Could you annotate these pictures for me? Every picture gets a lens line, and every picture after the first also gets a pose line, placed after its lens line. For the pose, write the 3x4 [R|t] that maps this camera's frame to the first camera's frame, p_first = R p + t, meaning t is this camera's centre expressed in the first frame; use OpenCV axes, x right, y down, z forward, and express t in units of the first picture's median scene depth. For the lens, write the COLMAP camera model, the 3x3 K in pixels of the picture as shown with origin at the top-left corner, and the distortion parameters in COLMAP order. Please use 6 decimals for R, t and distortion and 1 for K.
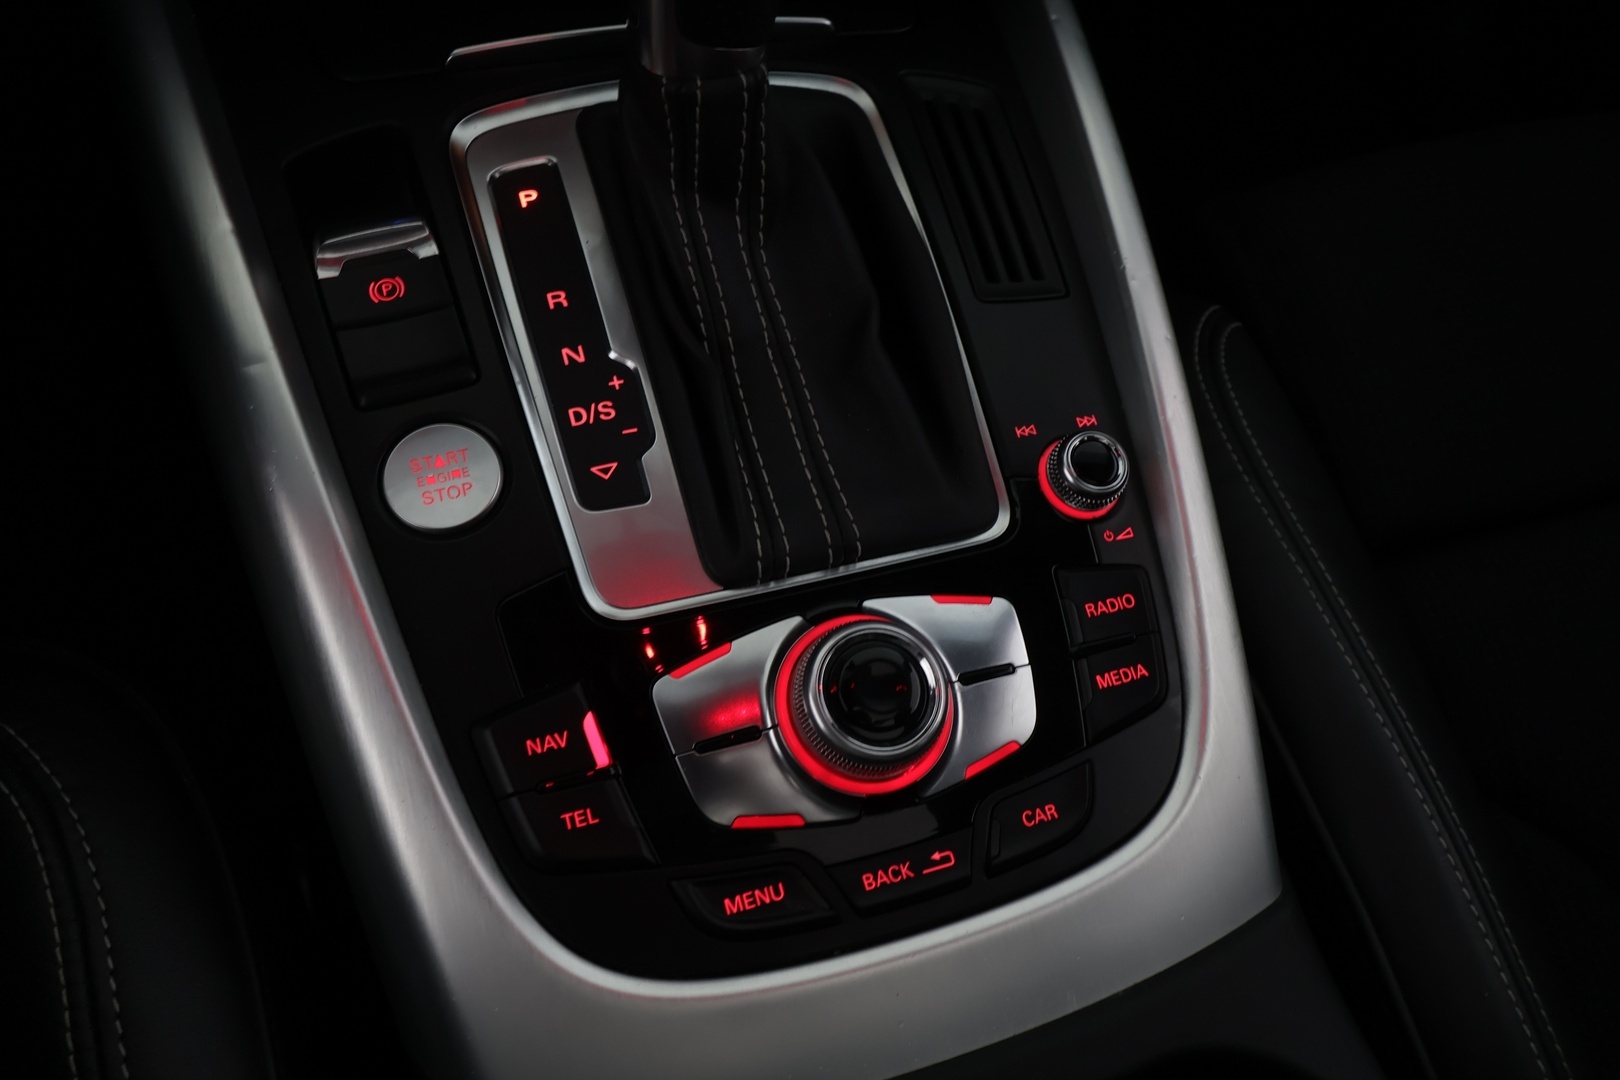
lens RADIAL K [[1300.6, 0, 810.0], [0, 1300.6, 540.0], [0, 0, 1]] dist [0.002824, 0.004511]
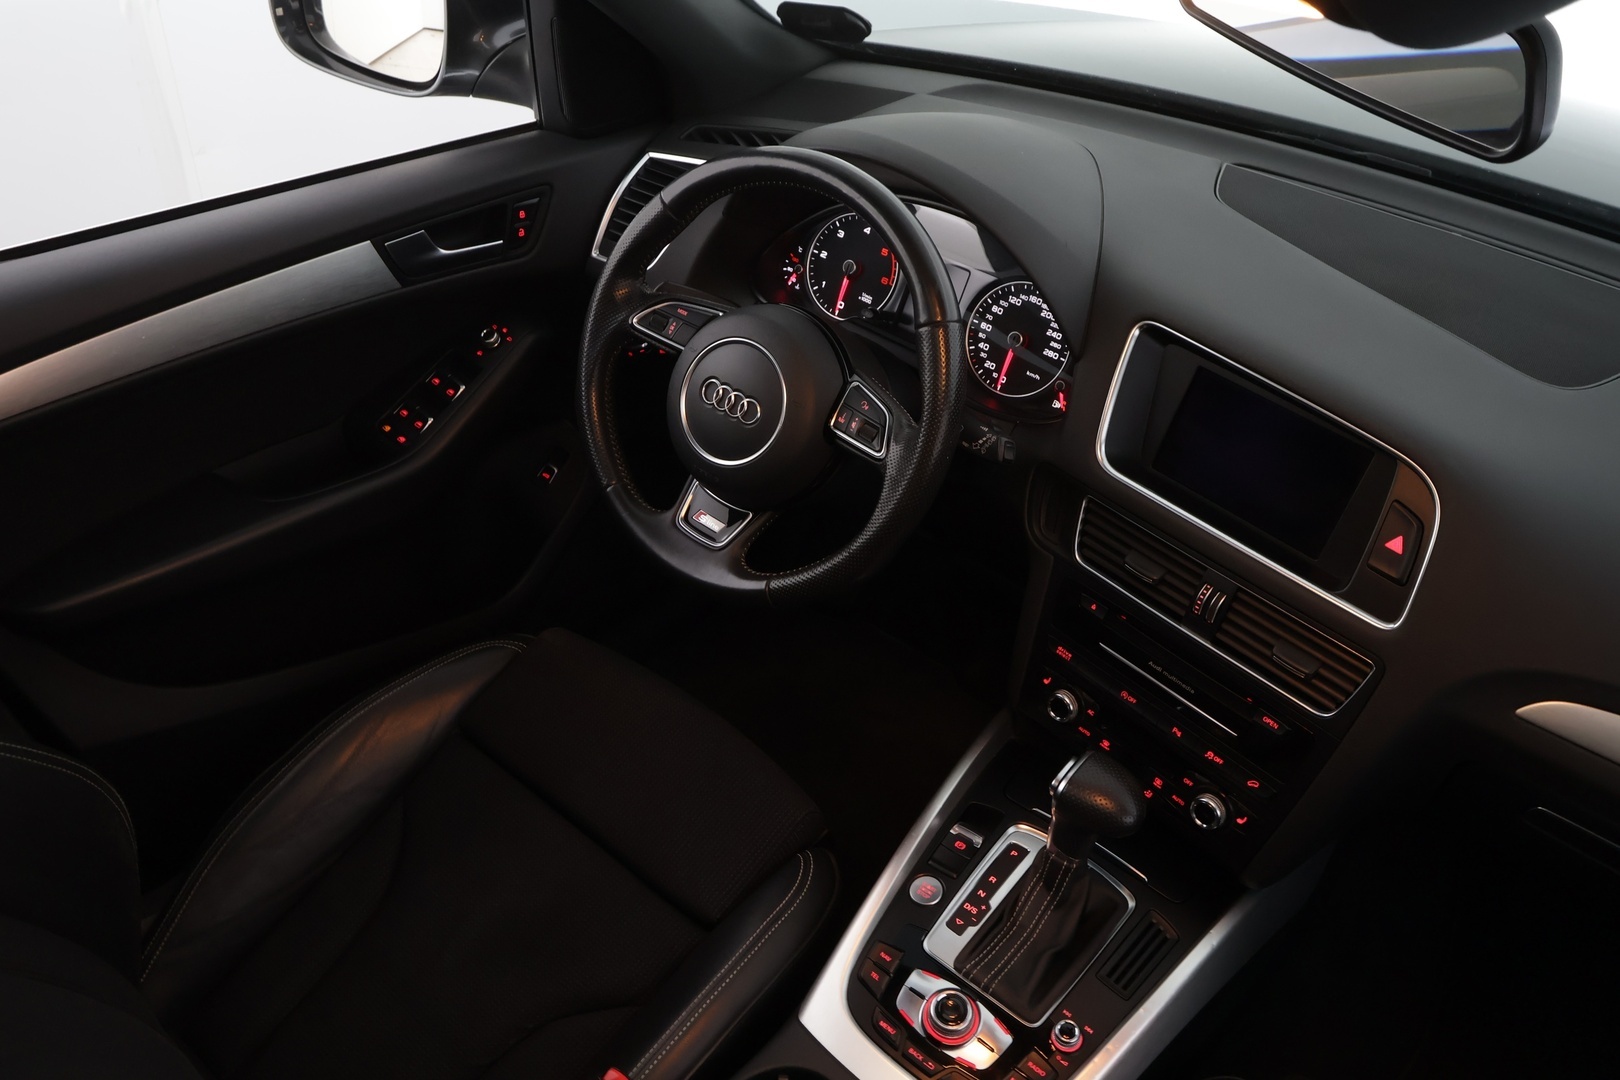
lens RADIAL K [[1296.8, 0, 810.5], [0, 1296.8, 547.6], [0, 0, 1]] dist [0.007379, 0.003105]
pose [[0.518607, 0.433911, -0.736728, 1.659149], [-0.709403, 0.699354, -0.087474, -0.159701], [0.477278, 0.568002, 0.670507, -1.947356]]
